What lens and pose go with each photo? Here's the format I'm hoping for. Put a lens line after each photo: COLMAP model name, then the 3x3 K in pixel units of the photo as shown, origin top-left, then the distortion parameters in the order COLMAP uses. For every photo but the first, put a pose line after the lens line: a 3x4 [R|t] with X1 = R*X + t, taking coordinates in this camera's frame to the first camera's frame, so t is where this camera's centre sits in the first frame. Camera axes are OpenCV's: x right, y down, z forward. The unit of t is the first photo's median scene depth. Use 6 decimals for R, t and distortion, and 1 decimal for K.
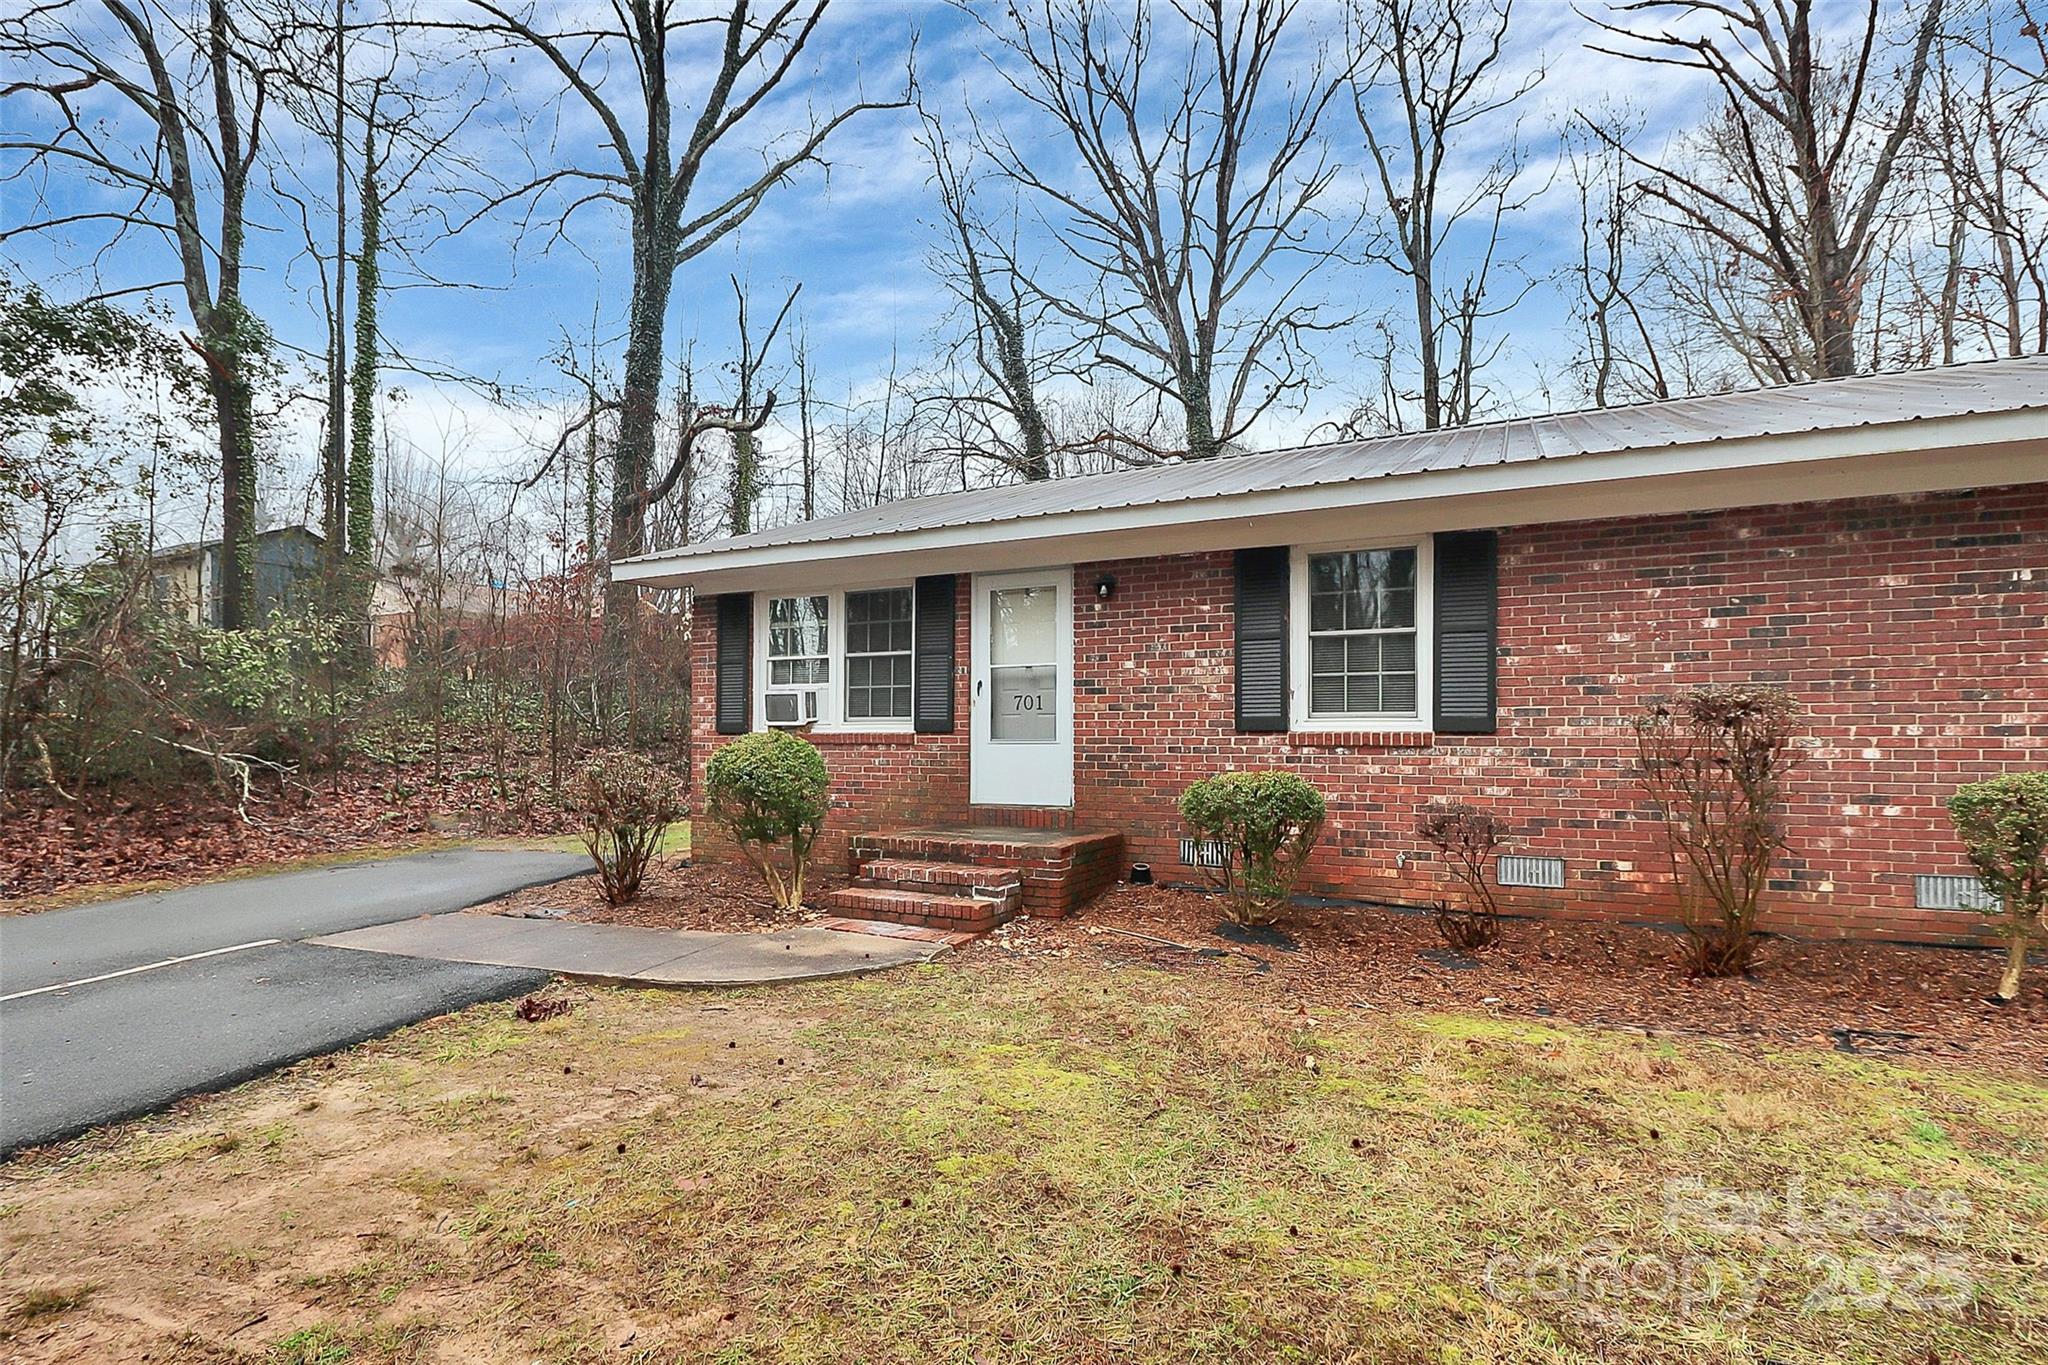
lens RADIAL K [[971.7, 0, 1071.0], [0, 971.7, 713.9], [0, 0, 1]] dist [0.002723, -0.010303]
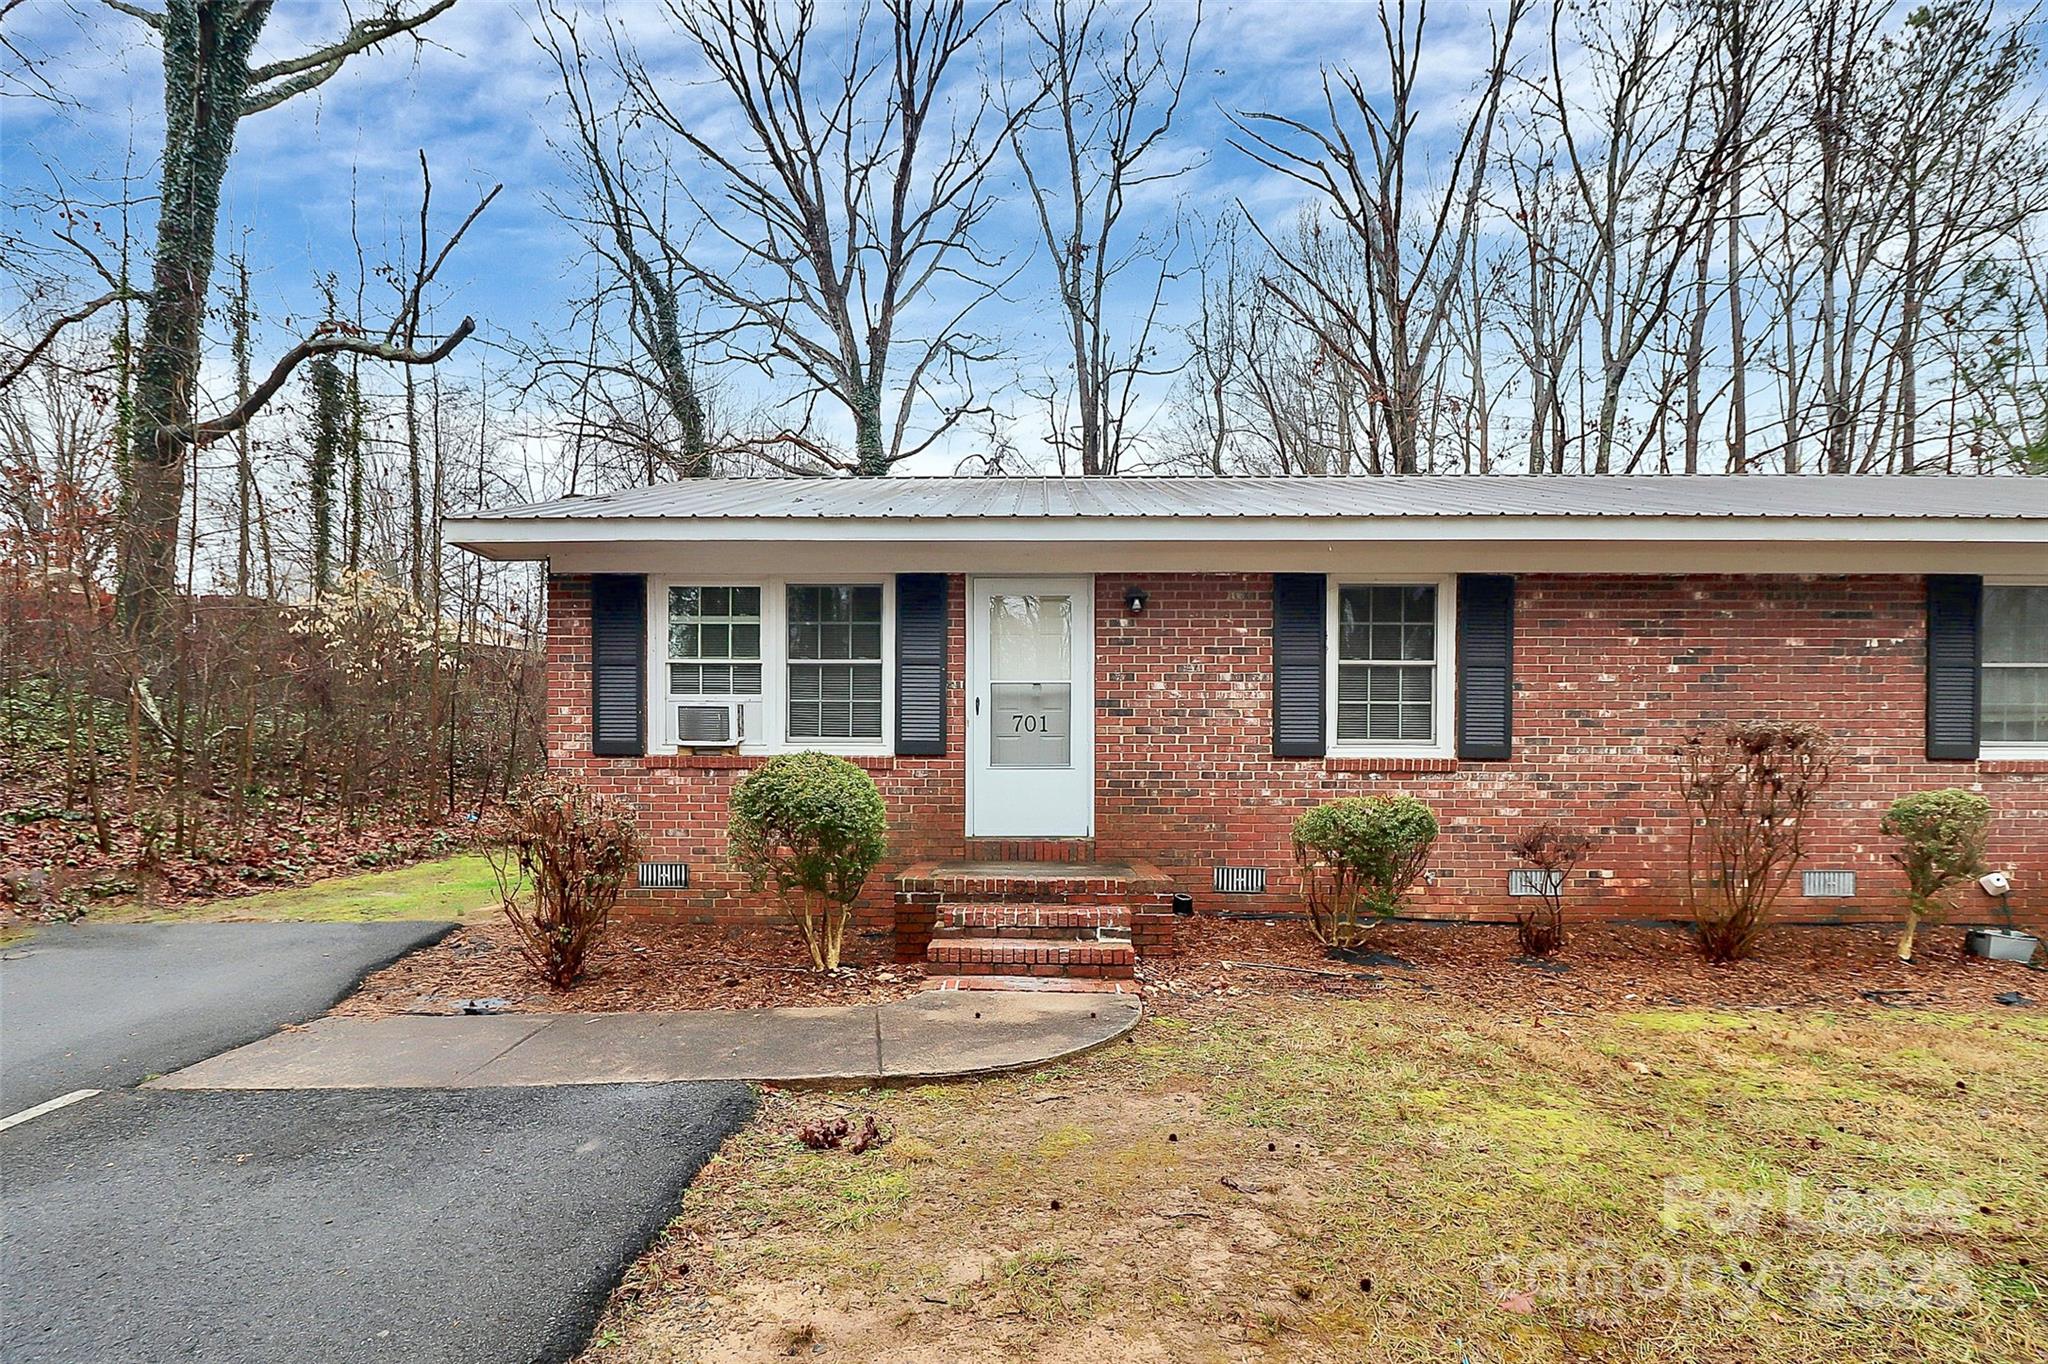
lens RADIAL K [[971.7, 0, 1041.2], [0, 971.7, 788.0], [0, 0, 1]] dist [0.002723, -0.010303]
pose [[0.909396, -0.005240, 0.415897, -0.469828], [-0.013616, 0.999010, 0.042360, 0.011152], [-0.415707, -0.044184, 0.908425, 0.196453]]
